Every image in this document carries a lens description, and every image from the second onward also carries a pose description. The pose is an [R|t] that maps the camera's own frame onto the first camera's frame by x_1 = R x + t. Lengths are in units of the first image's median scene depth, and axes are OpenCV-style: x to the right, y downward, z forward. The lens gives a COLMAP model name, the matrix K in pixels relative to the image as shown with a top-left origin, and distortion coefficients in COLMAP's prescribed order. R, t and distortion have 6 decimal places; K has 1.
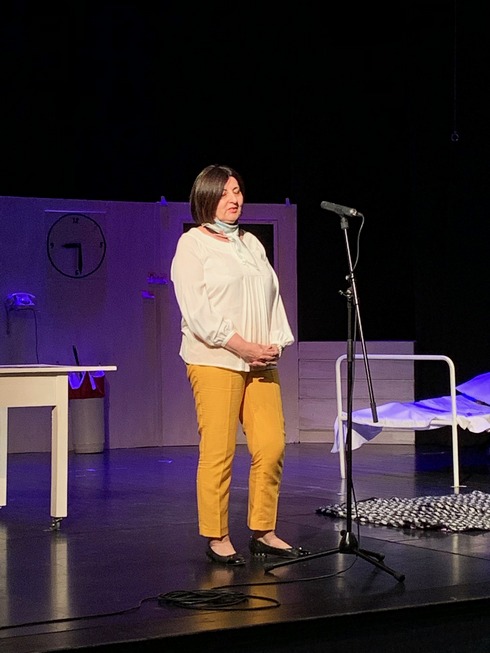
lens RADIAL K [[1671.5, 0, 245.0], [0, 1671.5, 326.5], [0, 0, 1]] dist [0.090025, 0.504967]
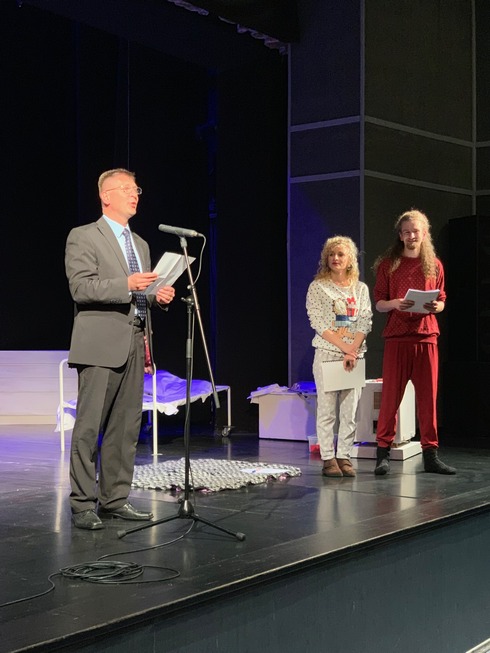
lens RADIAL K [[995.7, 0, 245.0], [0, 995.7, 326.5], [0, 0, 1]] dist [0.009810, 0.087767]
pose [[0.927264, 0.018202, 0.373965, -0.117212], [-0.009115, 0.999619, -0.026054, 0.011886], [-0.374297, 0.020750, 0.927077, 0.227009]]
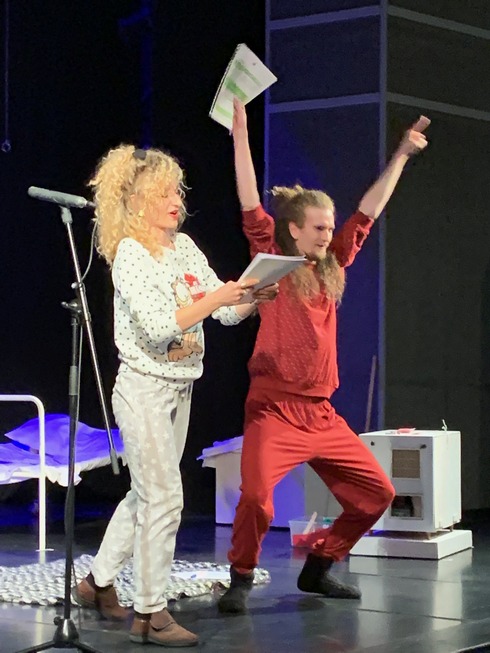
lens RADIAL K [[1663.0, 0, 273.1], [0, 1663.0, 325.8], [0, 0, 1]] dist [0.118678, -0.347740]
pose [[0.917163, 0.026521, 0.397629, -0.110637], [-0.013967, 0.999309, -0.034435, 0.009882], [-0.398268, 0.026029, 0.916900, 0.184364]]
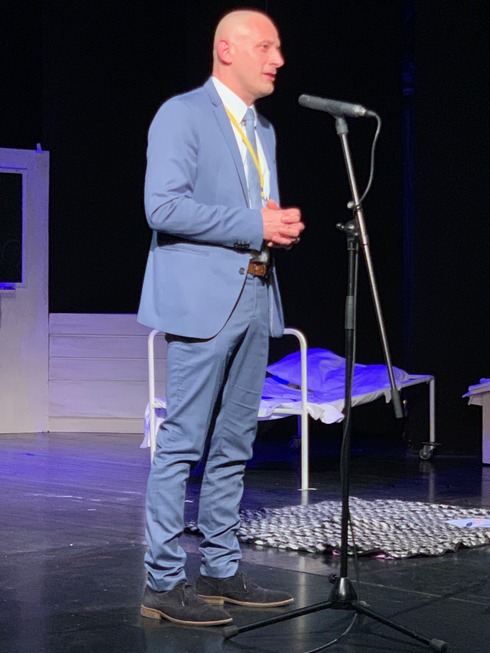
lens RADIAL K [[1599.3, 0, 245.0], [0, 1599.3, 326.5], [0, 0, 1]] dist [0.056691, 0.967114]
pose [[0.970187, 0.014587, 0.241917, -0.096299], [-0.016932, 0.999828, 0.007618, 0.011130], [-0.241764, -0.011487, 0.970267, 0.262969]]
